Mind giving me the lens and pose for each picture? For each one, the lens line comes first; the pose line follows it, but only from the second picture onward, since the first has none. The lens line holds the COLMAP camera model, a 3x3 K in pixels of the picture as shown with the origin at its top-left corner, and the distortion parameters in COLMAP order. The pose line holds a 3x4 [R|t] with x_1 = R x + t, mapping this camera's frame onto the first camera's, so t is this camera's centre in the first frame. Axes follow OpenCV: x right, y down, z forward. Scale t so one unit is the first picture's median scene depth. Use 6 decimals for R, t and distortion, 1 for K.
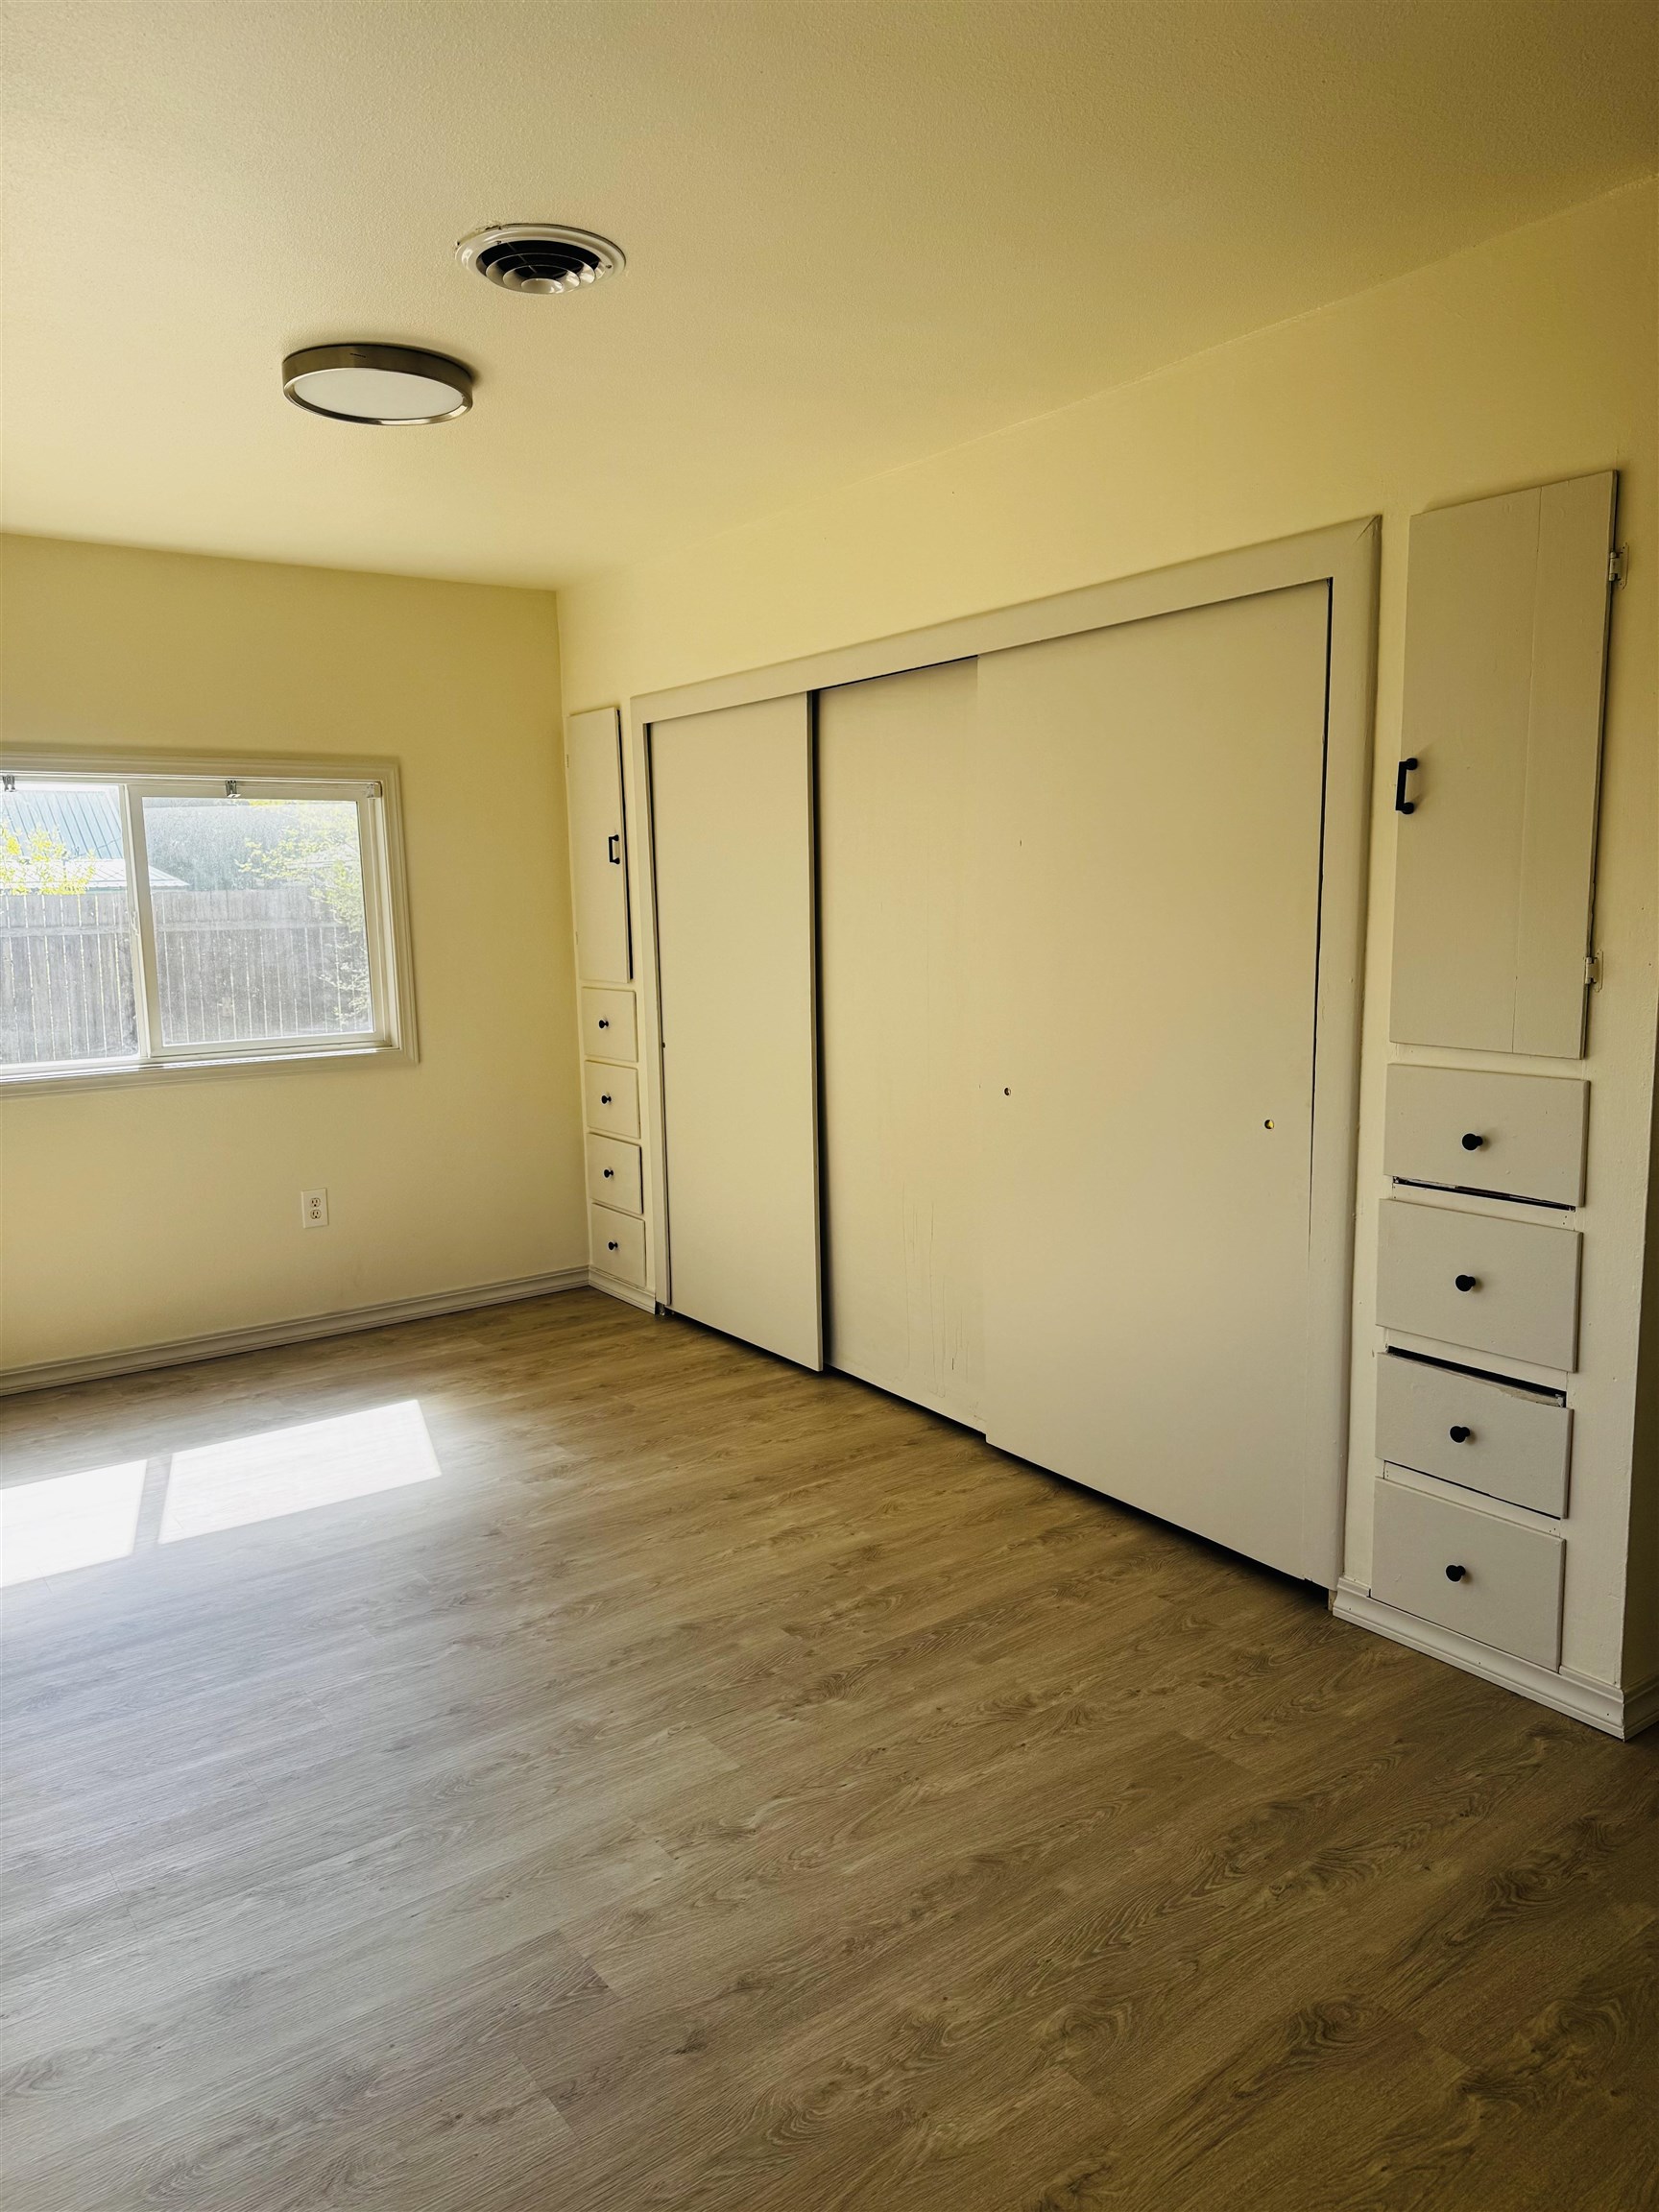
lens RADIAL K [[1541.9, 0, 829.5], [0, 1541.9, 1106.0], [0, 0, 1]] dist [0.163913, -0.155025]
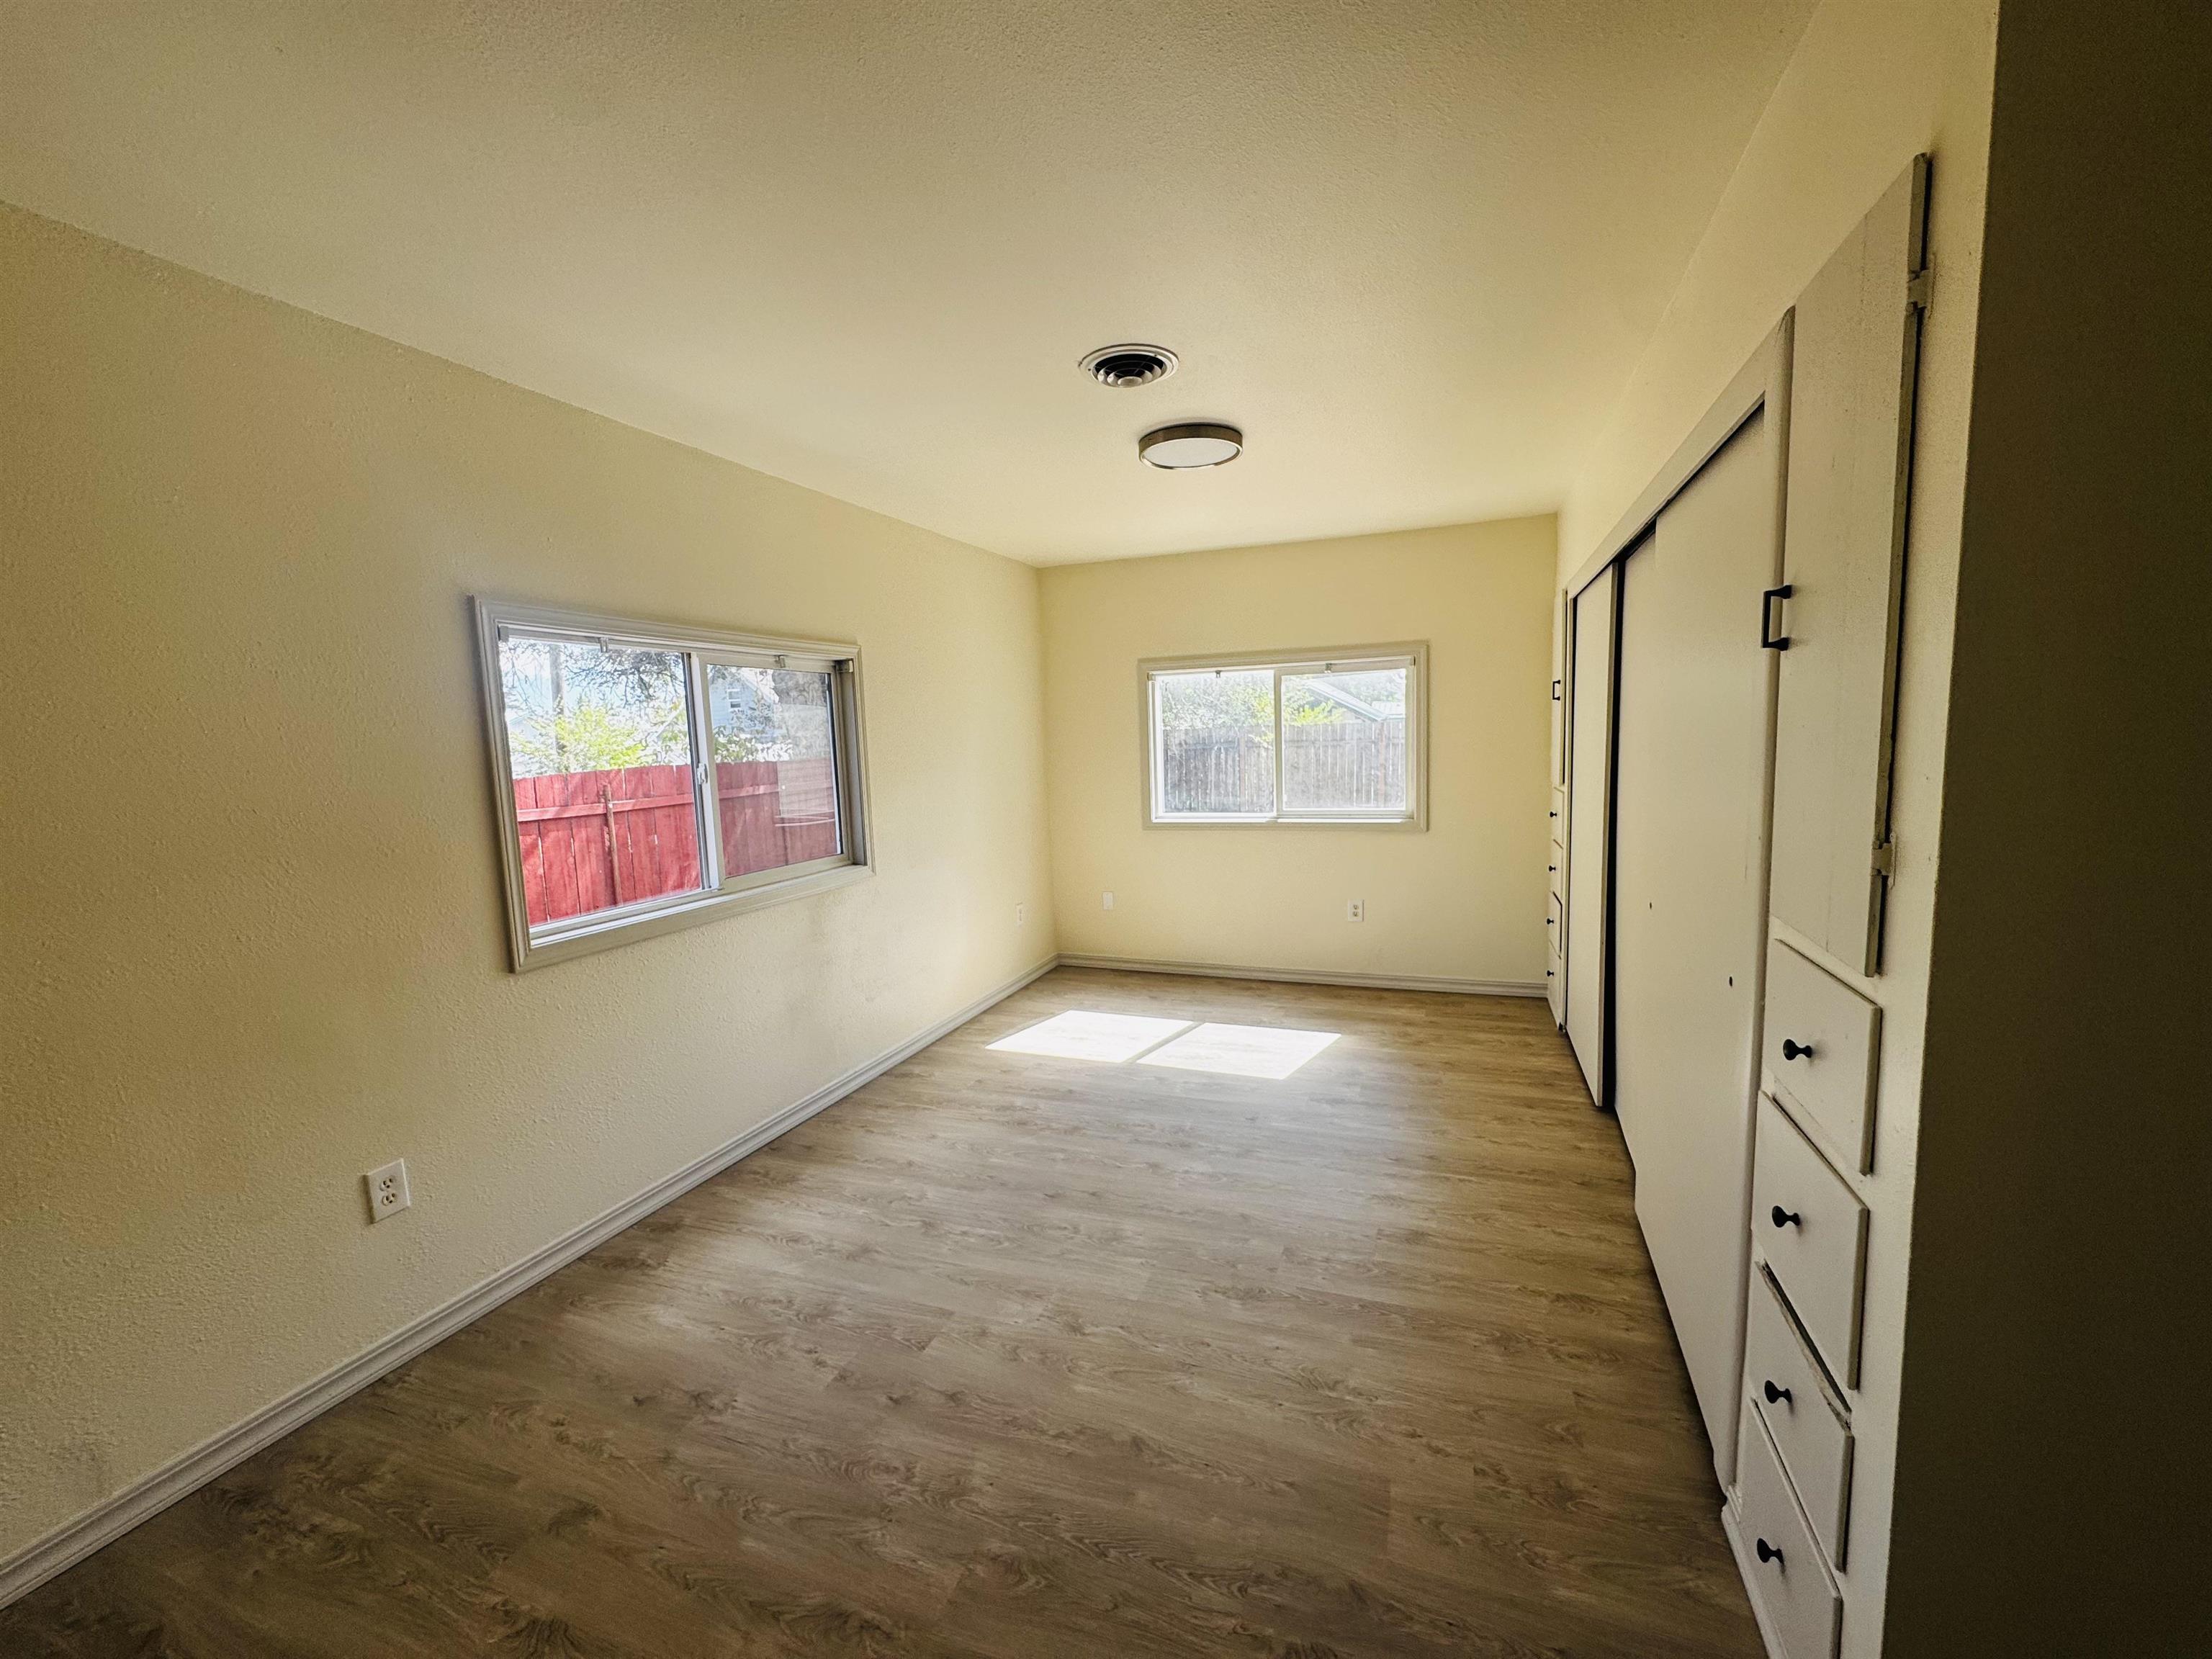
lens RADIAL K [[883.6, 0, 1106.0], [0, 883.6, 829.5], [0, 0, 1]] dist [0.014922, 0.000105]
pose [[0.561421, 0.092139, -0.822385, 0.334392], [-0.095387, 0.994363, 0.046289, -0.045009], [0.822014, 0.052457, 0.567046, 0.253115]]
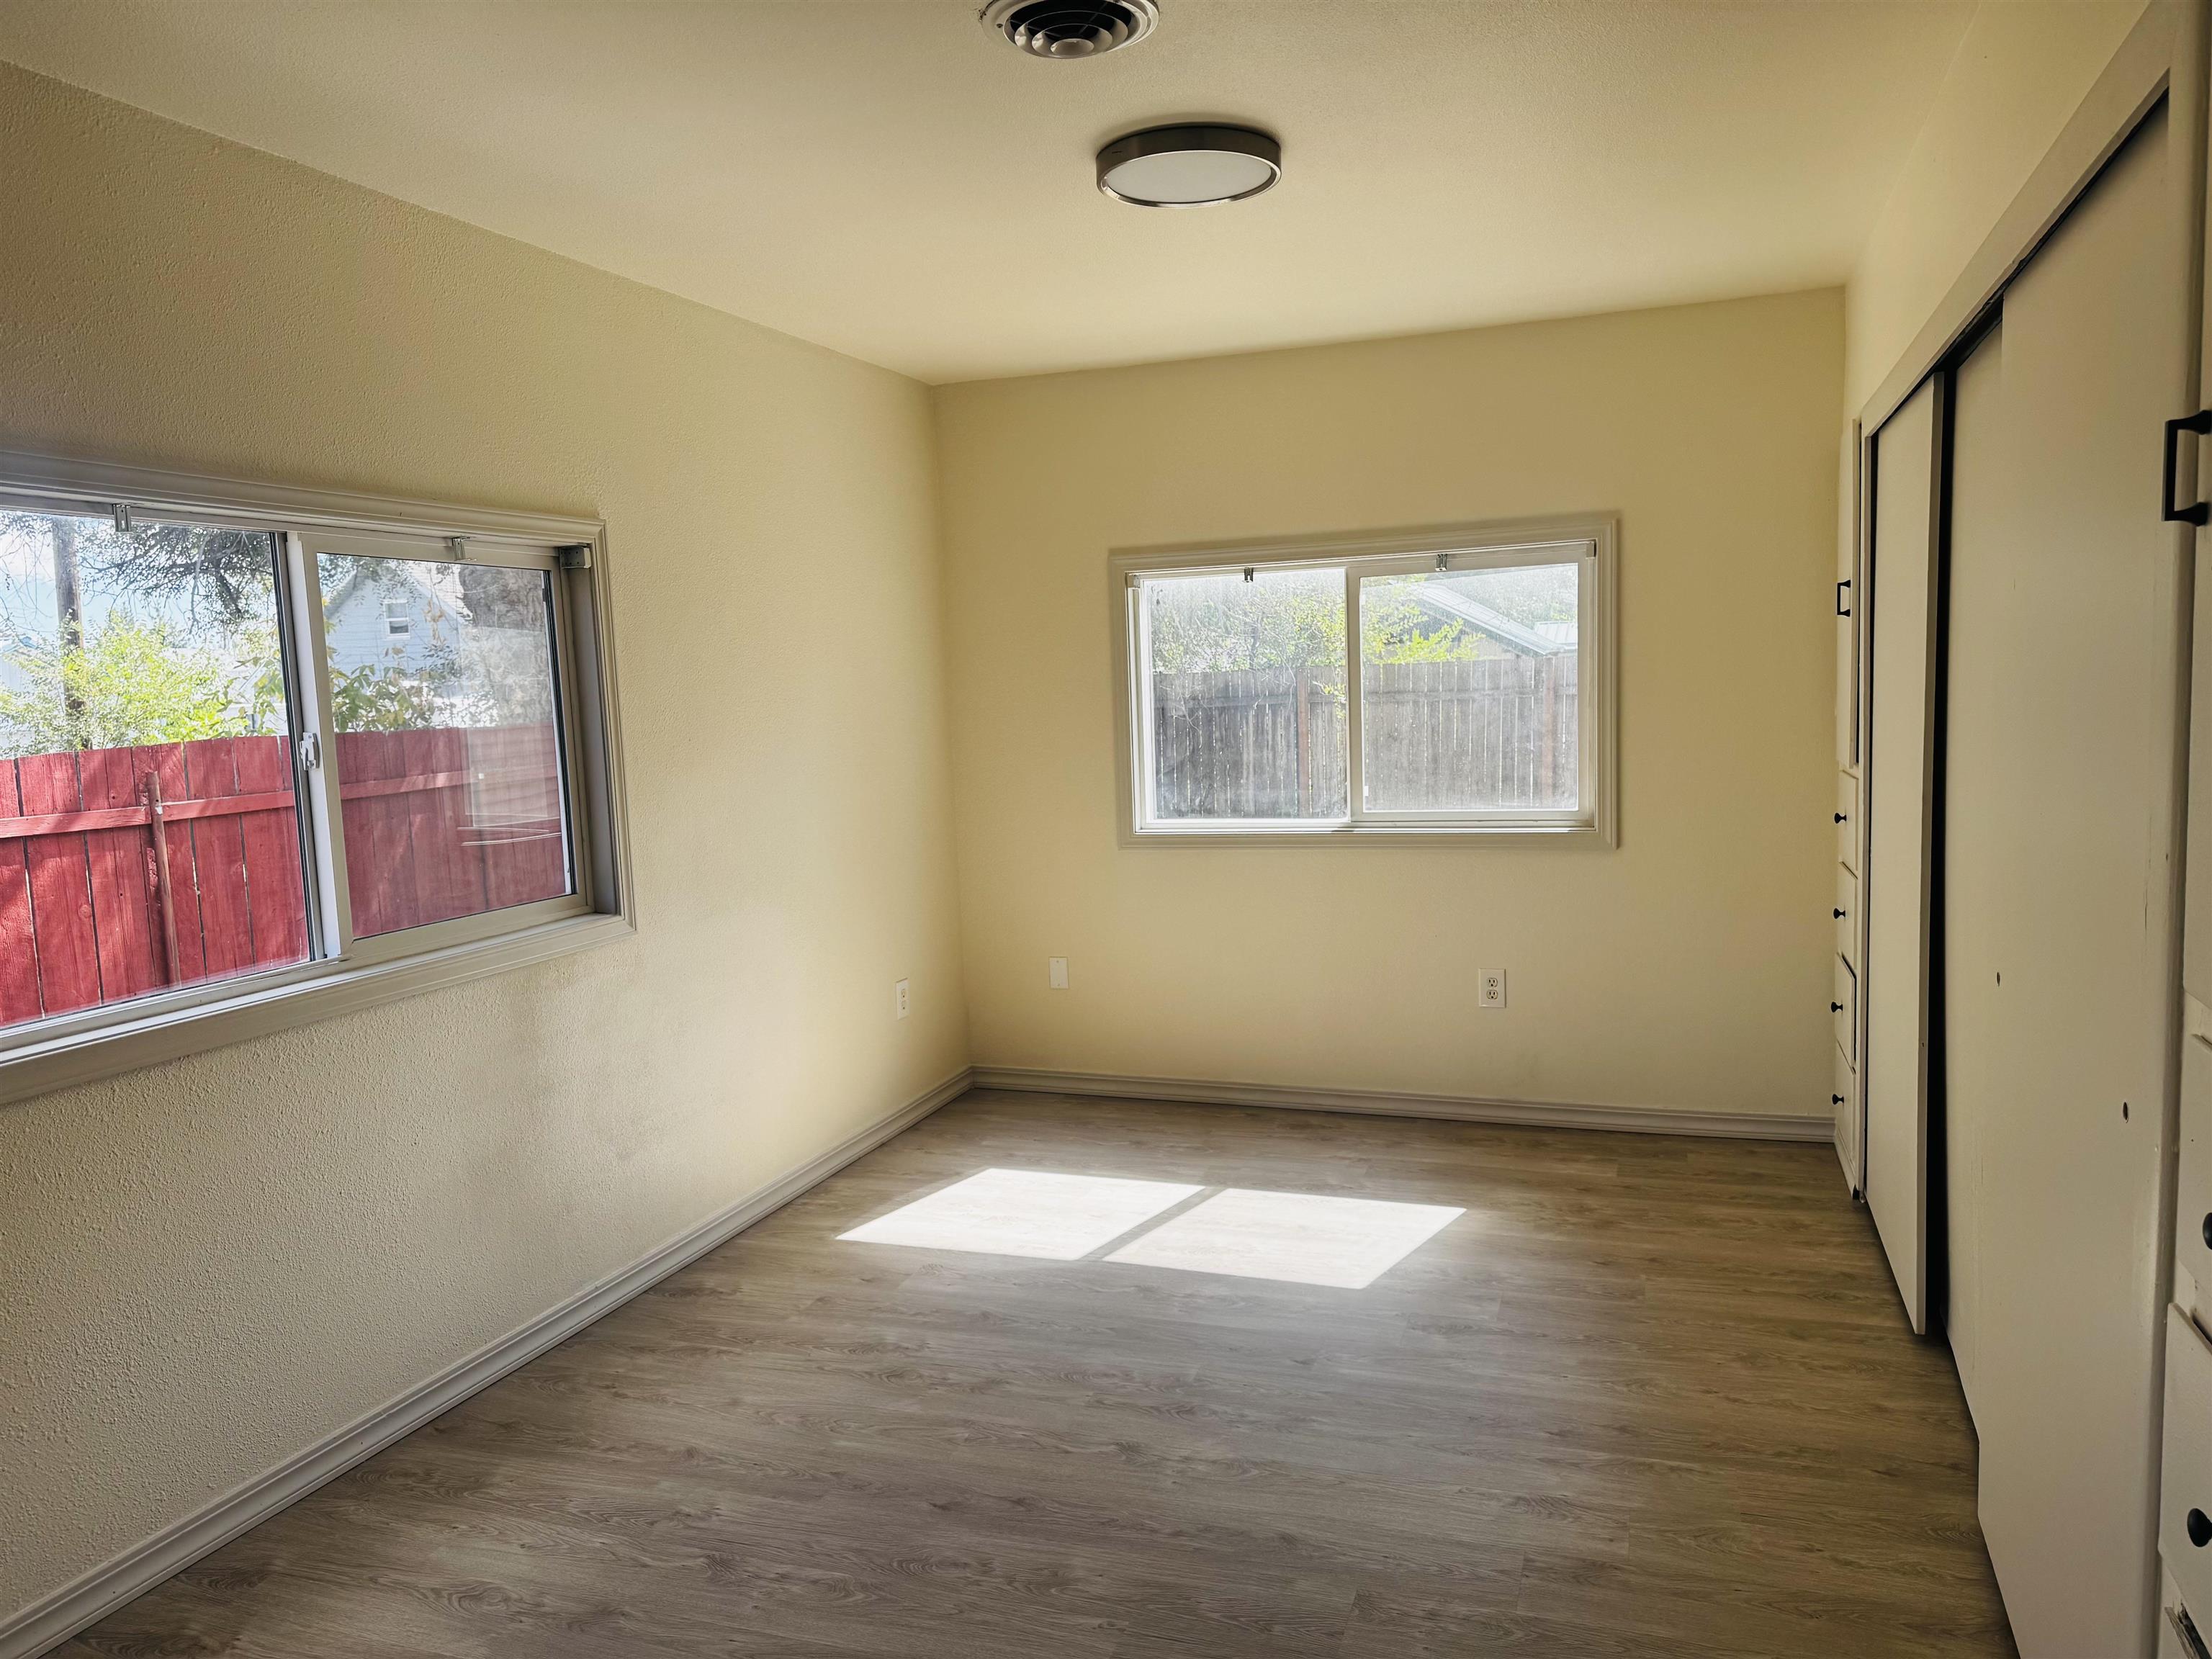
lens RADIAL K [[1557.5, 0, 1104.7], [0, 1557.5, 839.8], [0, 0, 1]] dist [0.083302, -0.079107]
pose [[0.580229, 0.084699, -0.810037, 0.339292], [-0.091434, 0.995065, 0.038551, -0.045647], [0.809304, 0.051697, 0.585110, 0.263777]]
